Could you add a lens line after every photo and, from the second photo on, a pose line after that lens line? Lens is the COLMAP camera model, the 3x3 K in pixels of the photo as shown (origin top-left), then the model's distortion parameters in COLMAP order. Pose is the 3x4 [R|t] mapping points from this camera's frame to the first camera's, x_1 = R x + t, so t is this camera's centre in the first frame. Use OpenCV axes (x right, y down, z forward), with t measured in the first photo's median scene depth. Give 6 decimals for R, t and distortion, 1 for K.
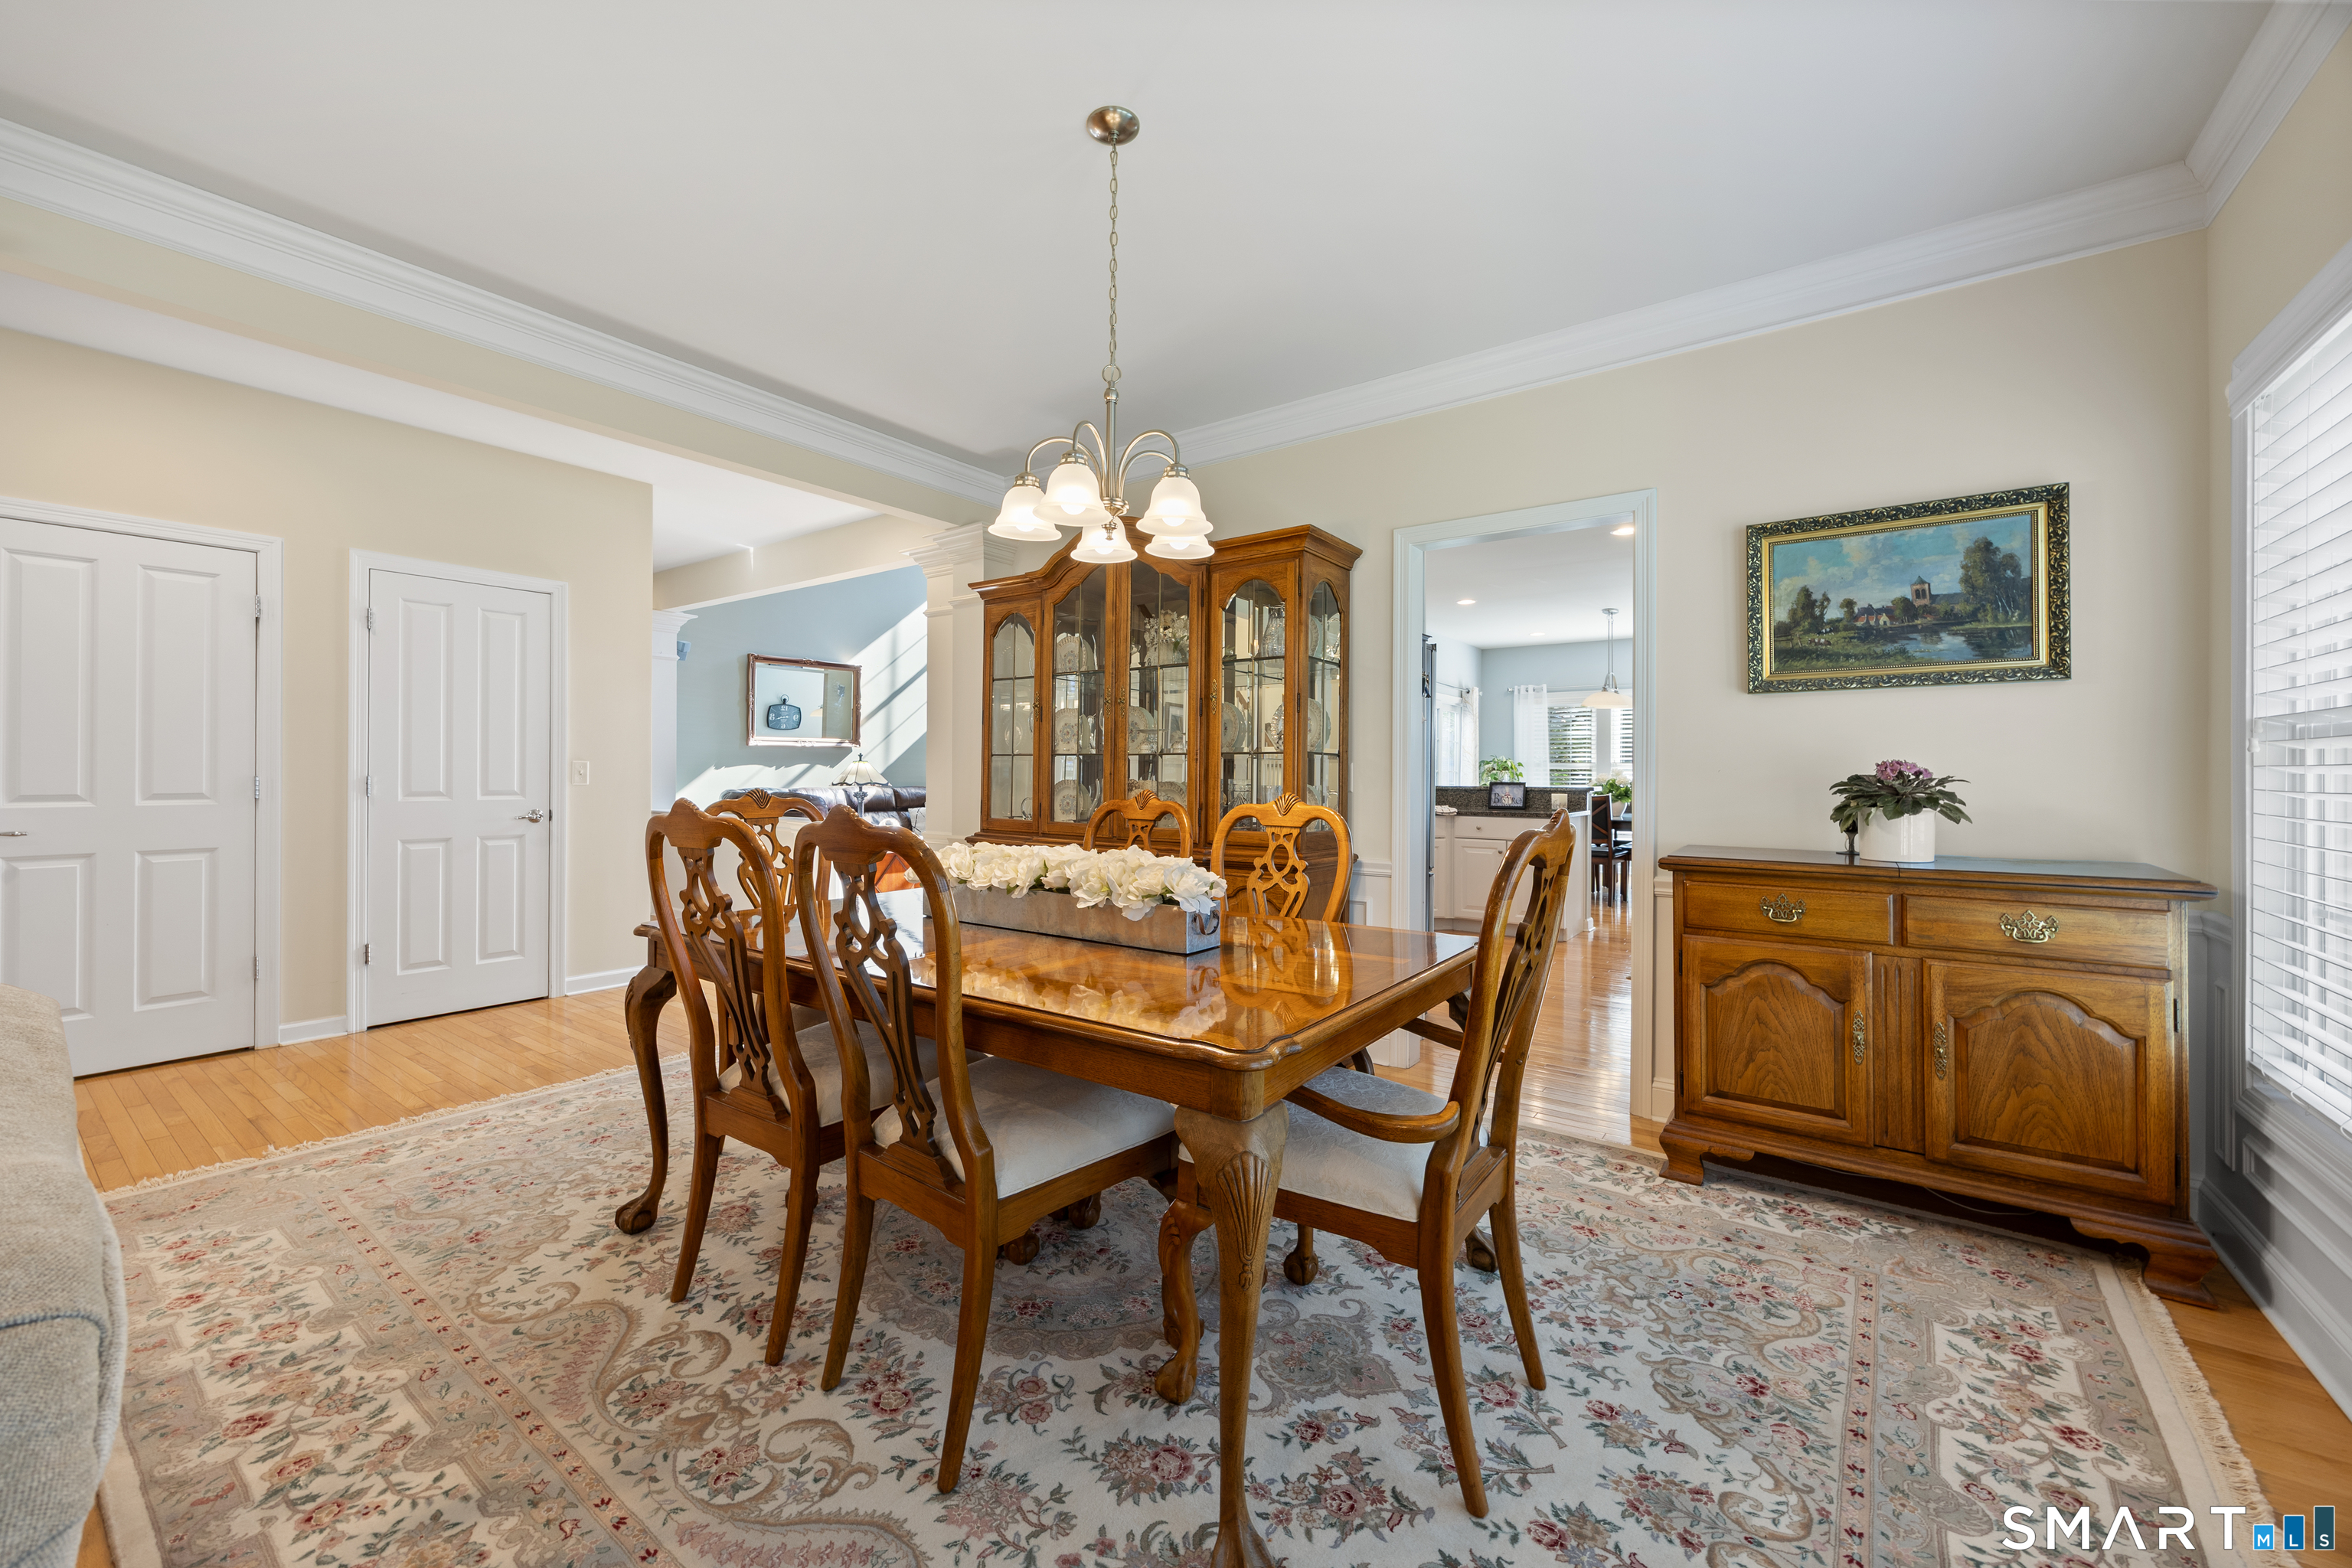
lens RADIAL K [[916.8, 0, 1152.4], [0, 916.8, 769.2], [0, 0, 1]] dist [0.001201, -0.000895]
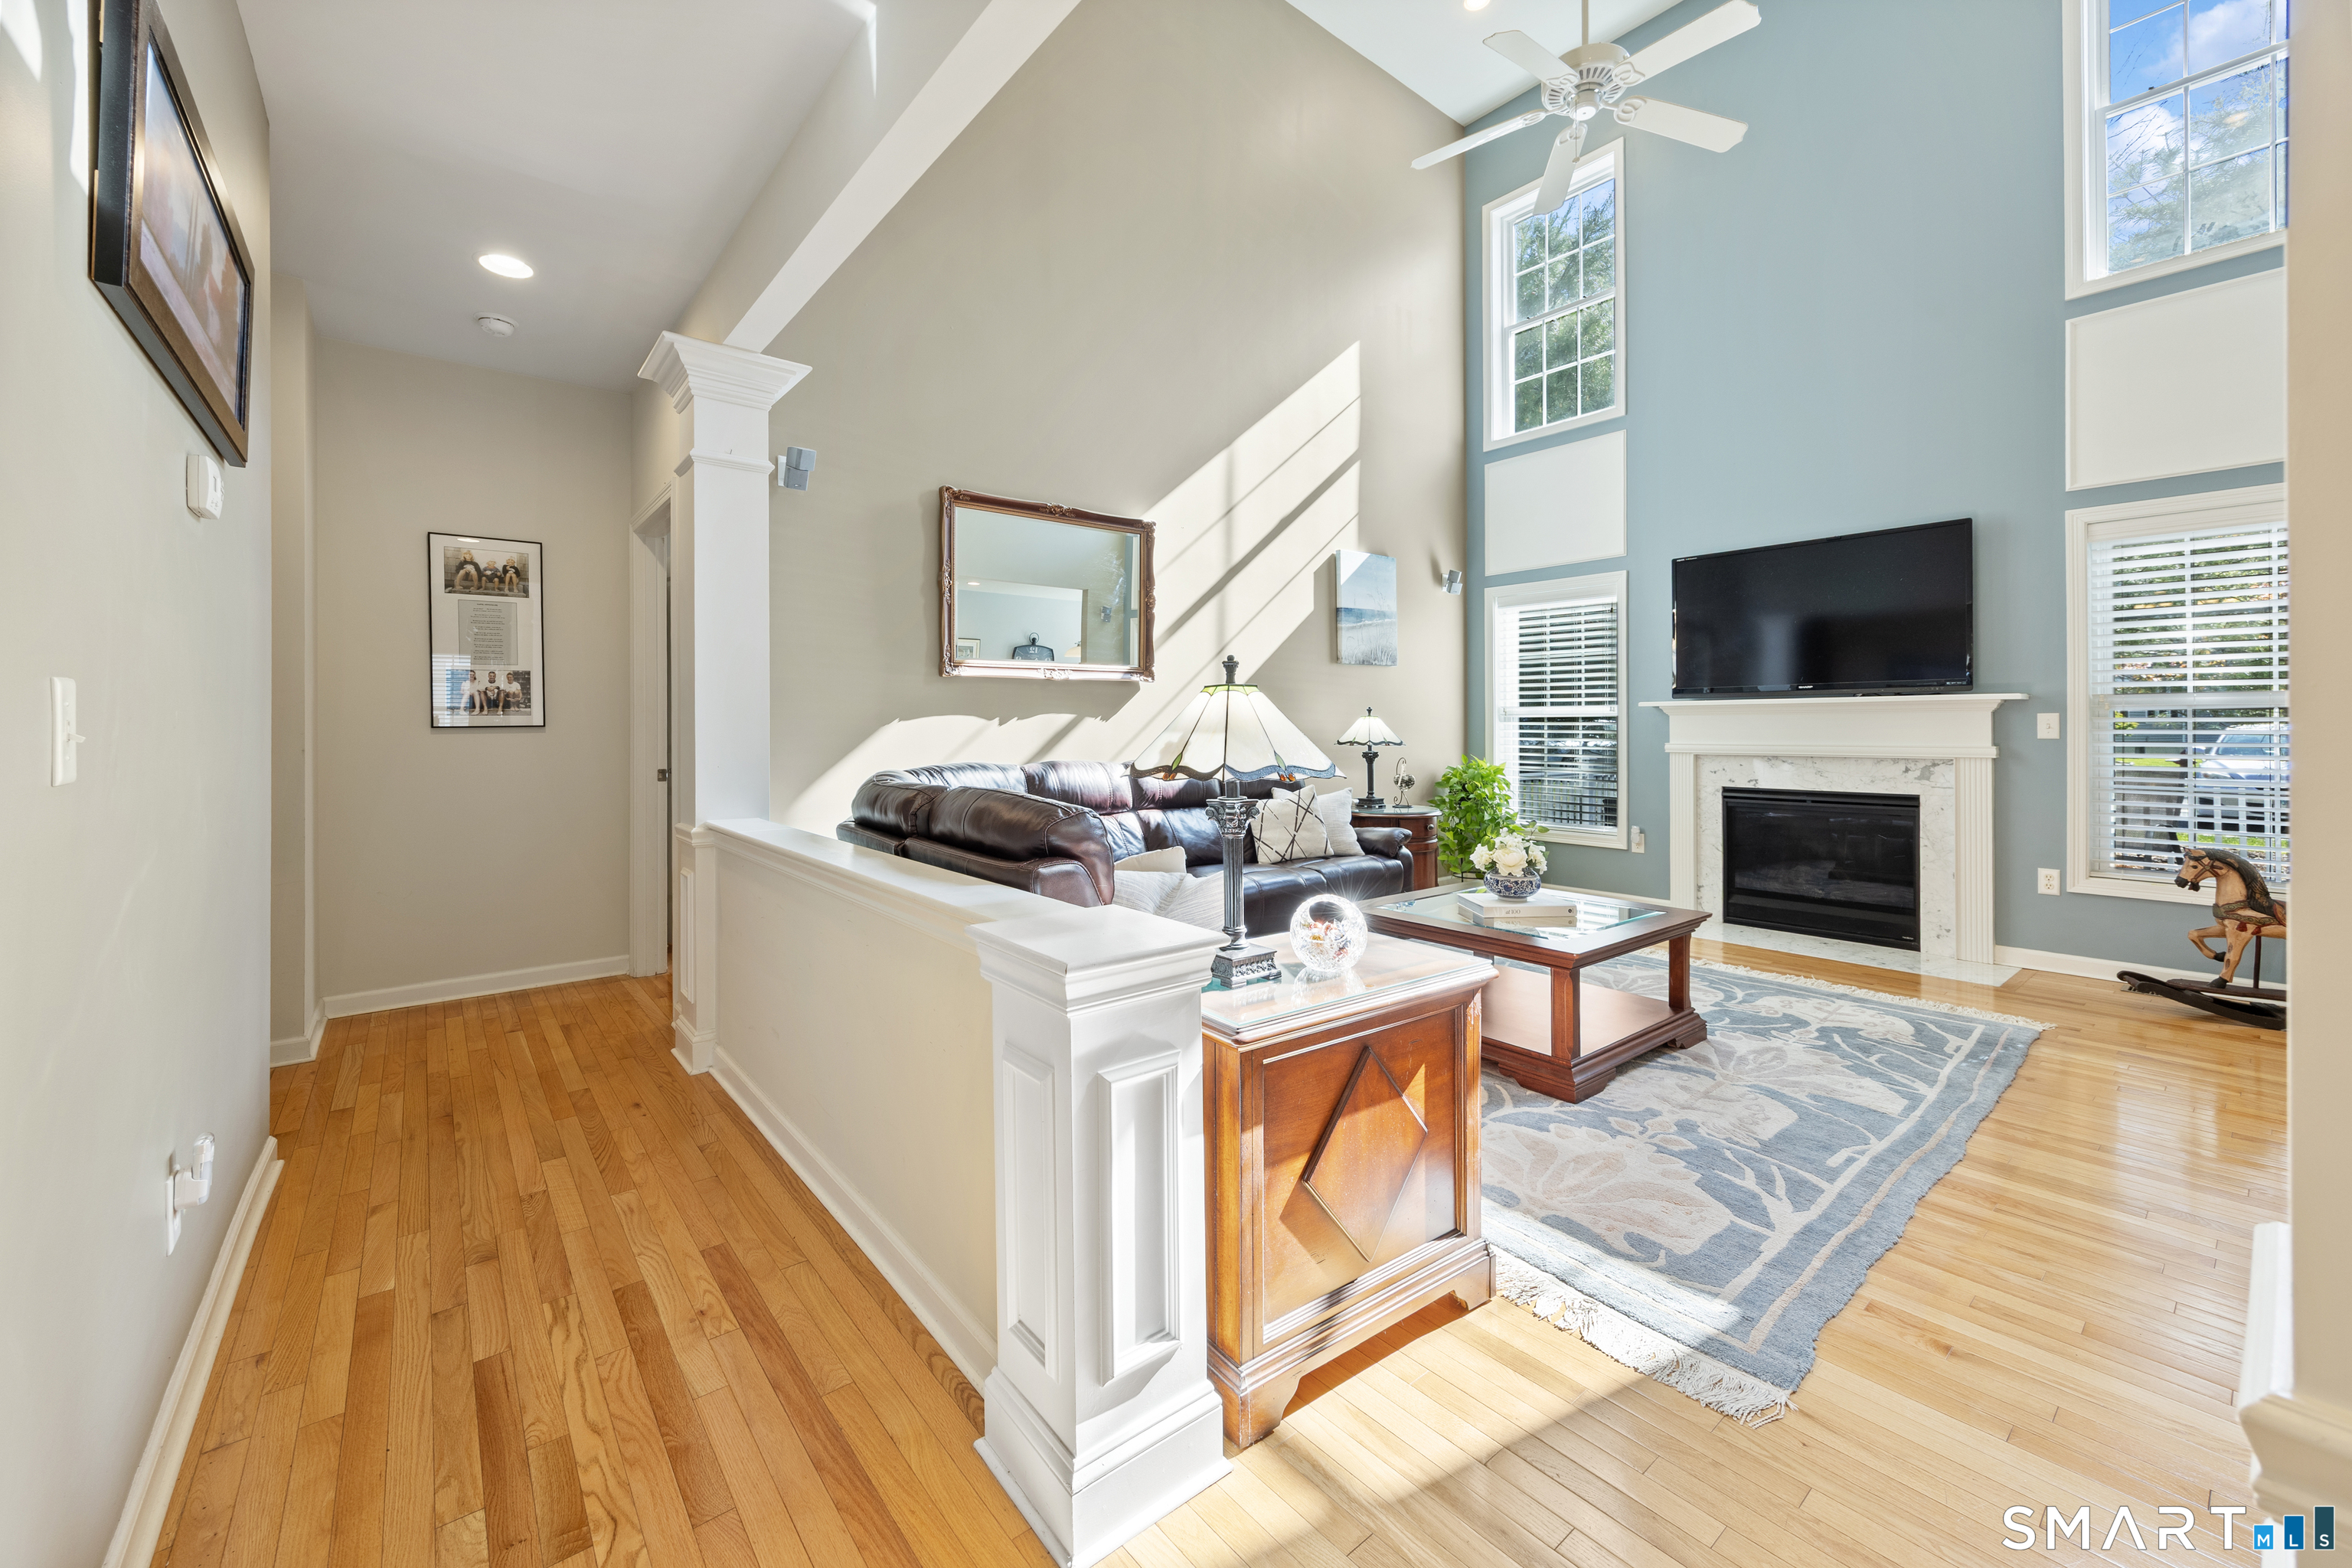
lens RADIAL K [[916.8, 0, 1178.8], [0, 916.8, 721.4], [0, 0, 1]] dist [0.001201, -0.000895]
pose [[0.972248, -0.007107, -0.233844, -0.654741], [0.006061, 0.999968, -0.005195, 0.005299], [0.233873, 0.003633, 0.972260, 1.785647]]
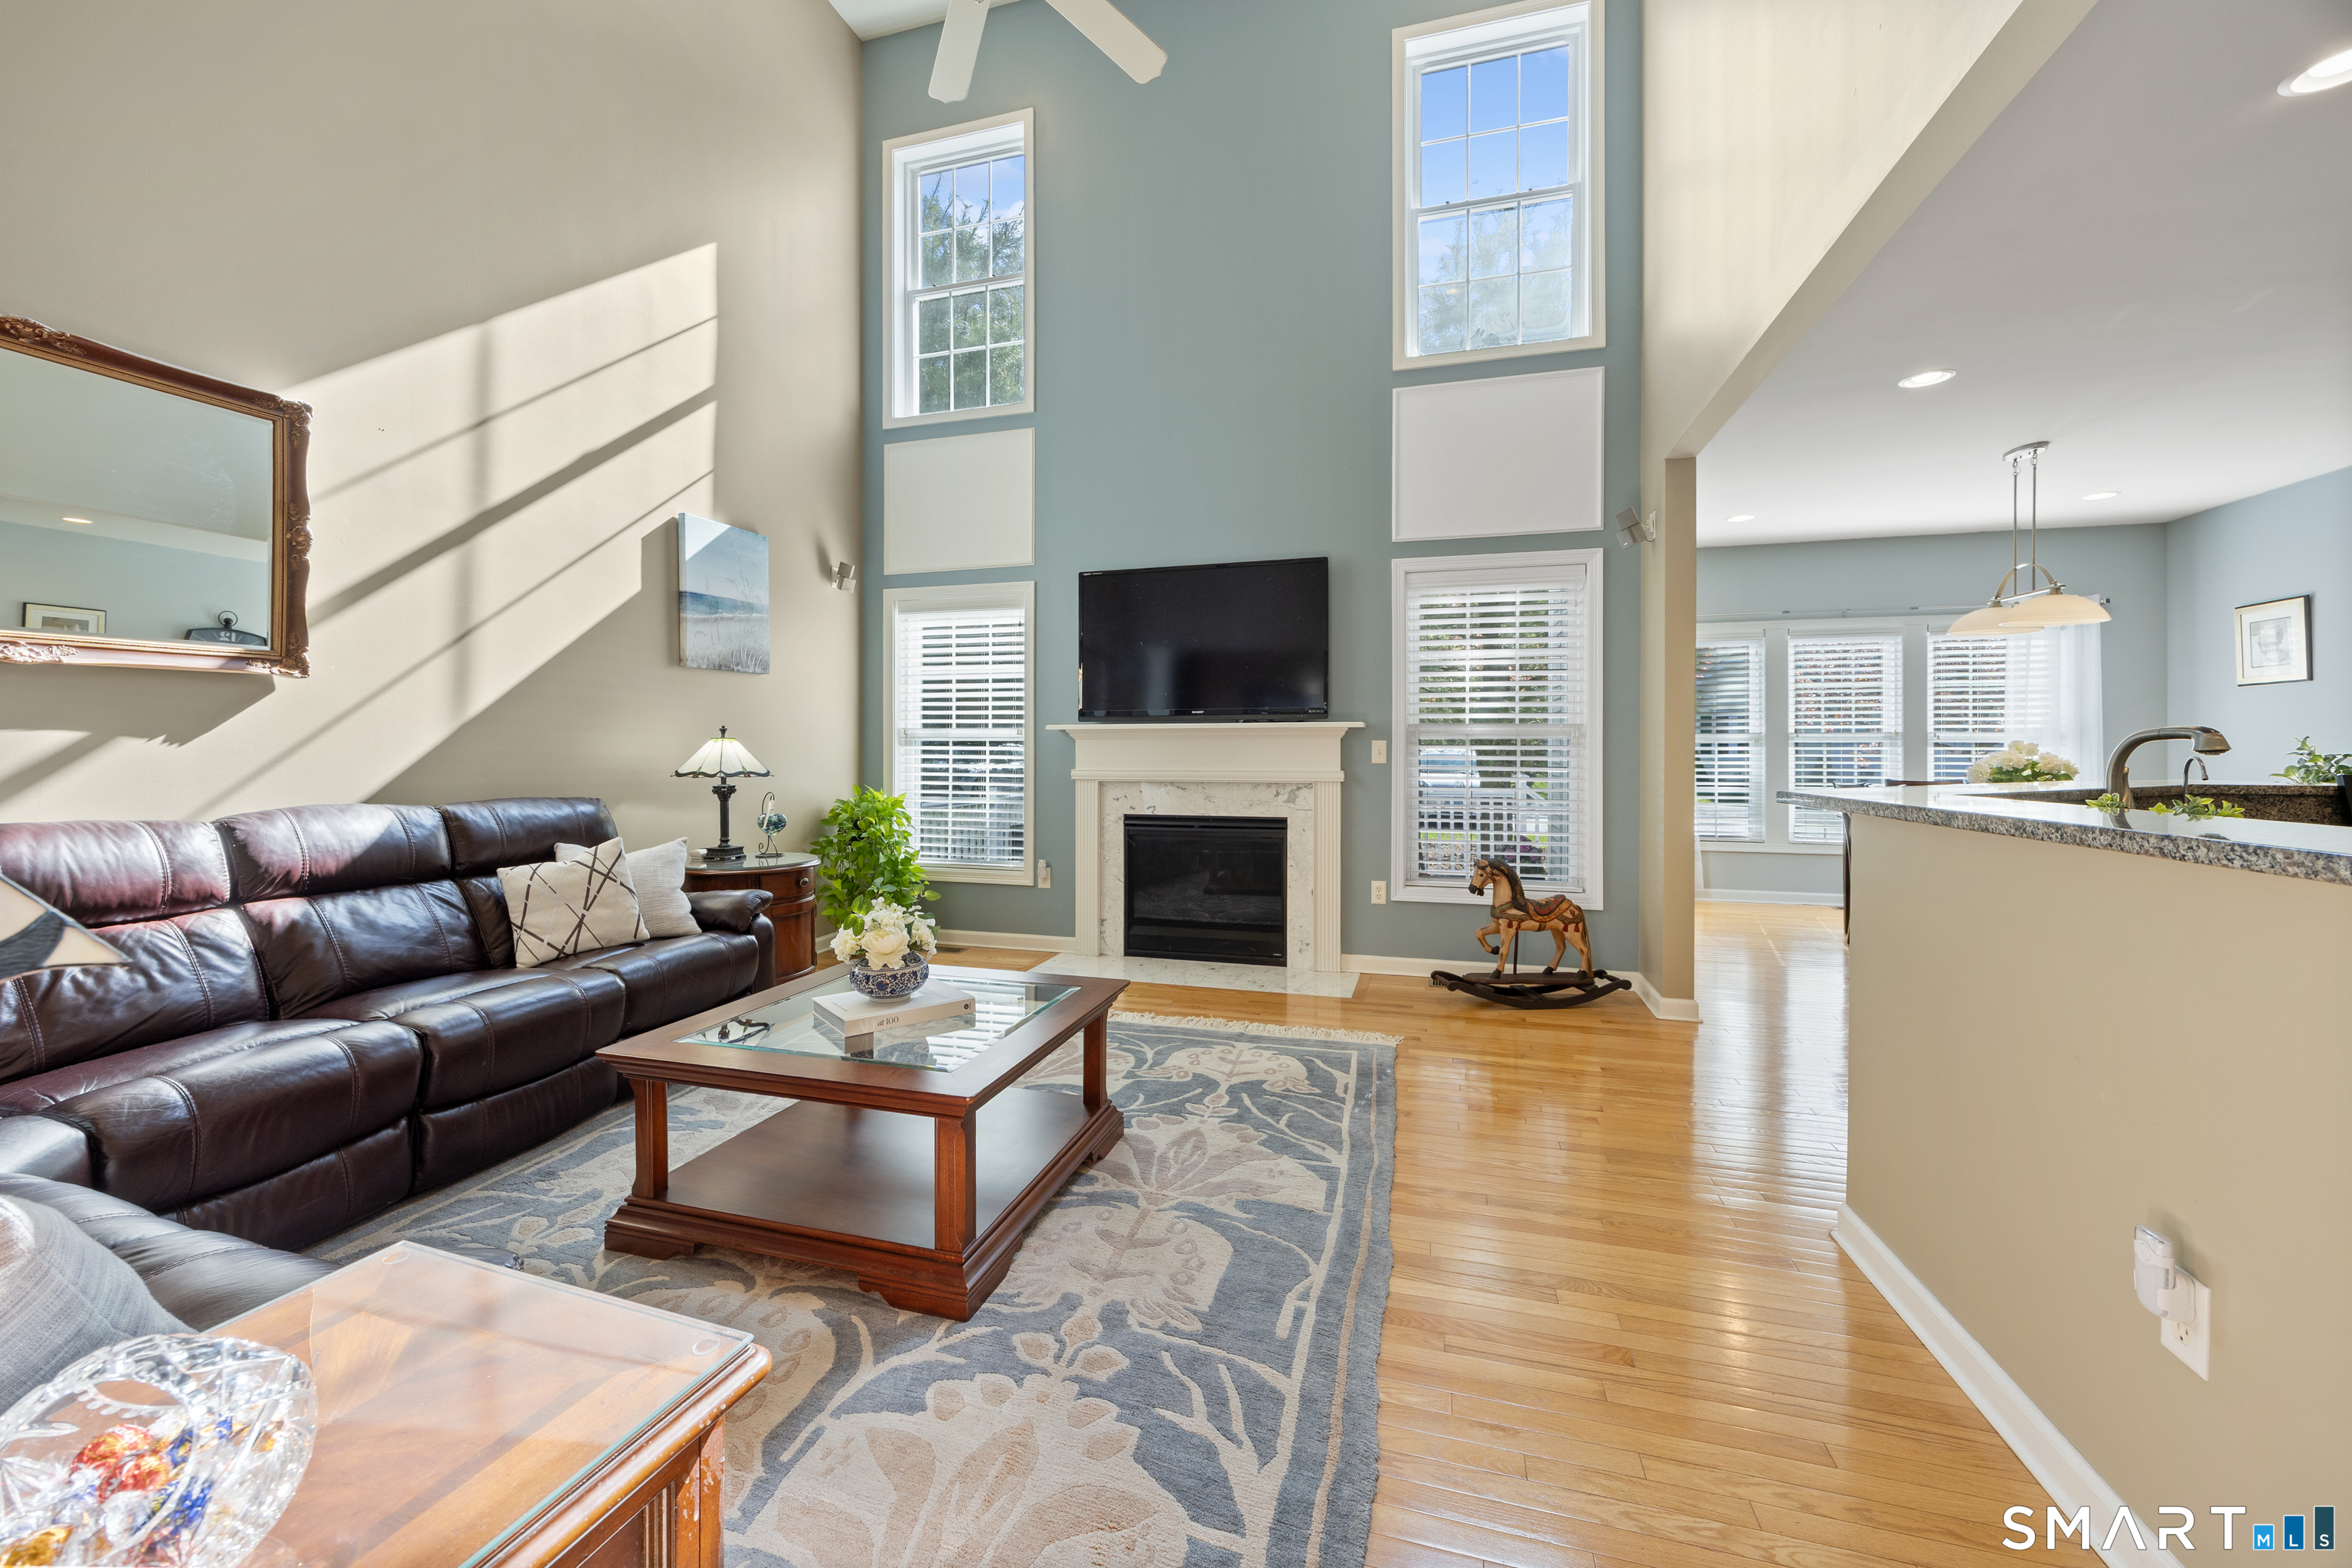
lens RADIAL K [[916.8, 0, 1159.7], [0, 916.8, 739.9], [0, 0, 1]] dist [0.001201, -0.000895]
pose [[0.936613, -0.001243, 0.350363, -0.572122], [0.003673, 0.999974, -0.006274, 0.000583], [-0.350346, 0.007163, 0.936593, 2.188926]]
